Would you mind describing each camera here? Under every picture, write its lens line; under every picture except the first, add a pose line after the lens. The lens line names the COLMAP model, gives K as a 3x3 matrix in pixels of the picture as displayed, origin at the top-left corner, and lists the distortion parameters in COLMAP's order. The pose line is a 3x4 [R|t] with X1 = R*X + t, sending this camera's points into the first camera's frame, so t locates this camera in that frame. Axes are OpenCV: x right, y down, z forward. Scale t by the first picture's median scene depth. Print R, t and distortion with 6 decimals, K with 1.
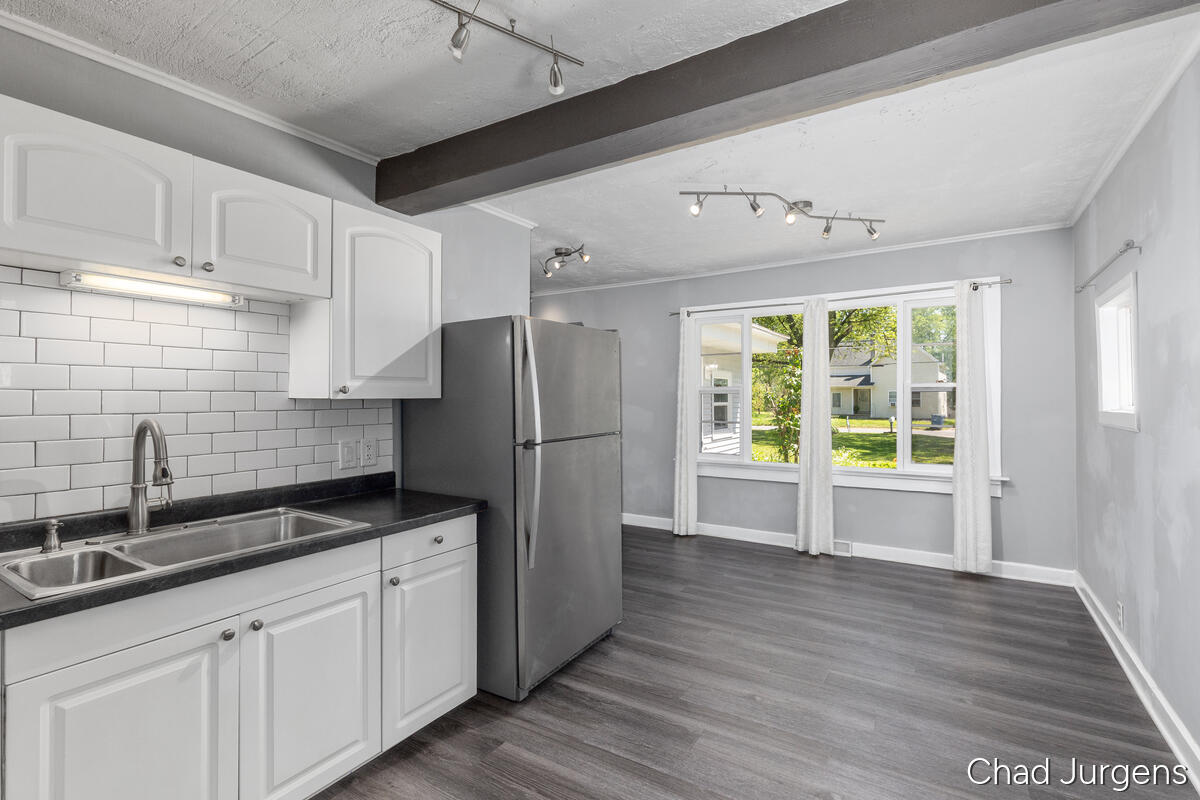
lens RADIAL K [[554.7, 0, 602.5], [0, 554.7, 392.9], [0, 0, 1]] dist [-0.000651, -0.000312]
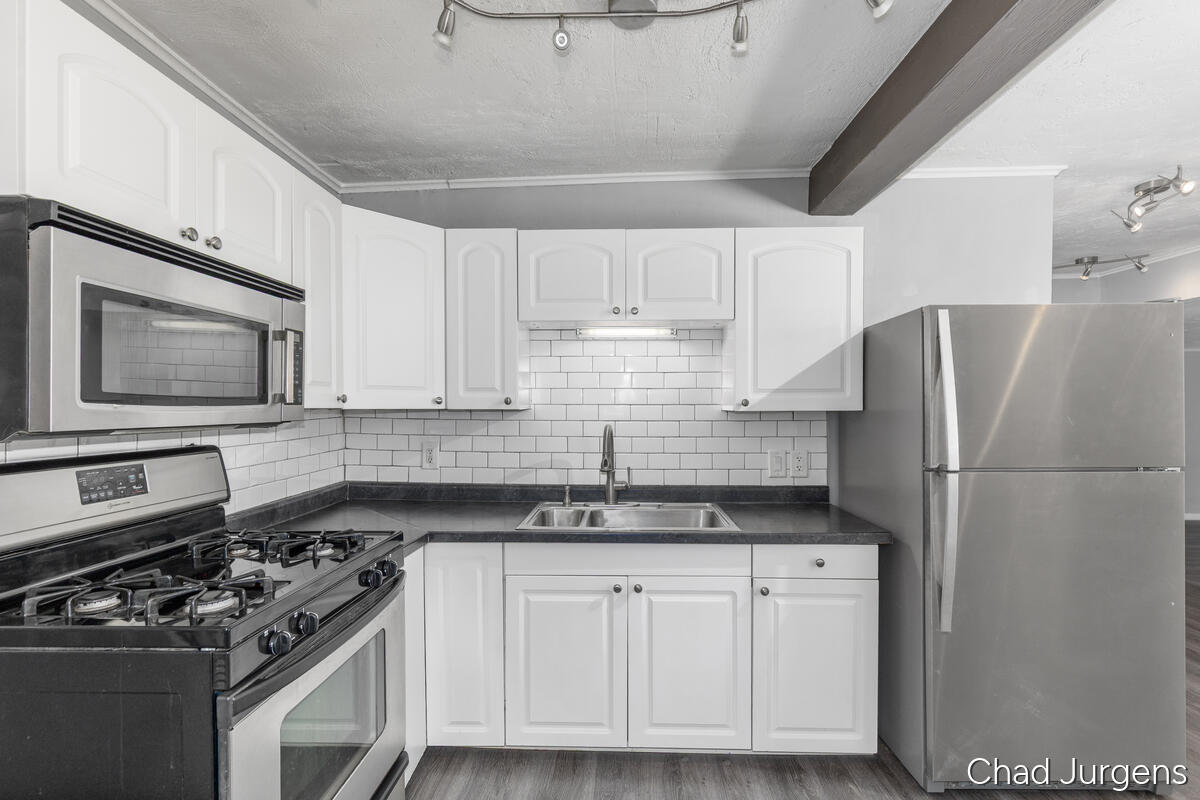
lens RADIAL K [[541.0, 0, 602.8], [0, 541.0, 414.6], [0, 0, 1]] dist [-0.002314, -0.000501]
pose [[0.504975, 0.009398, -0.863083, 0.287679], [0.005809, 0.999881, 0.014286, 0.000944], [0.863114, -0.012228, 0.504861, 0.220436]]
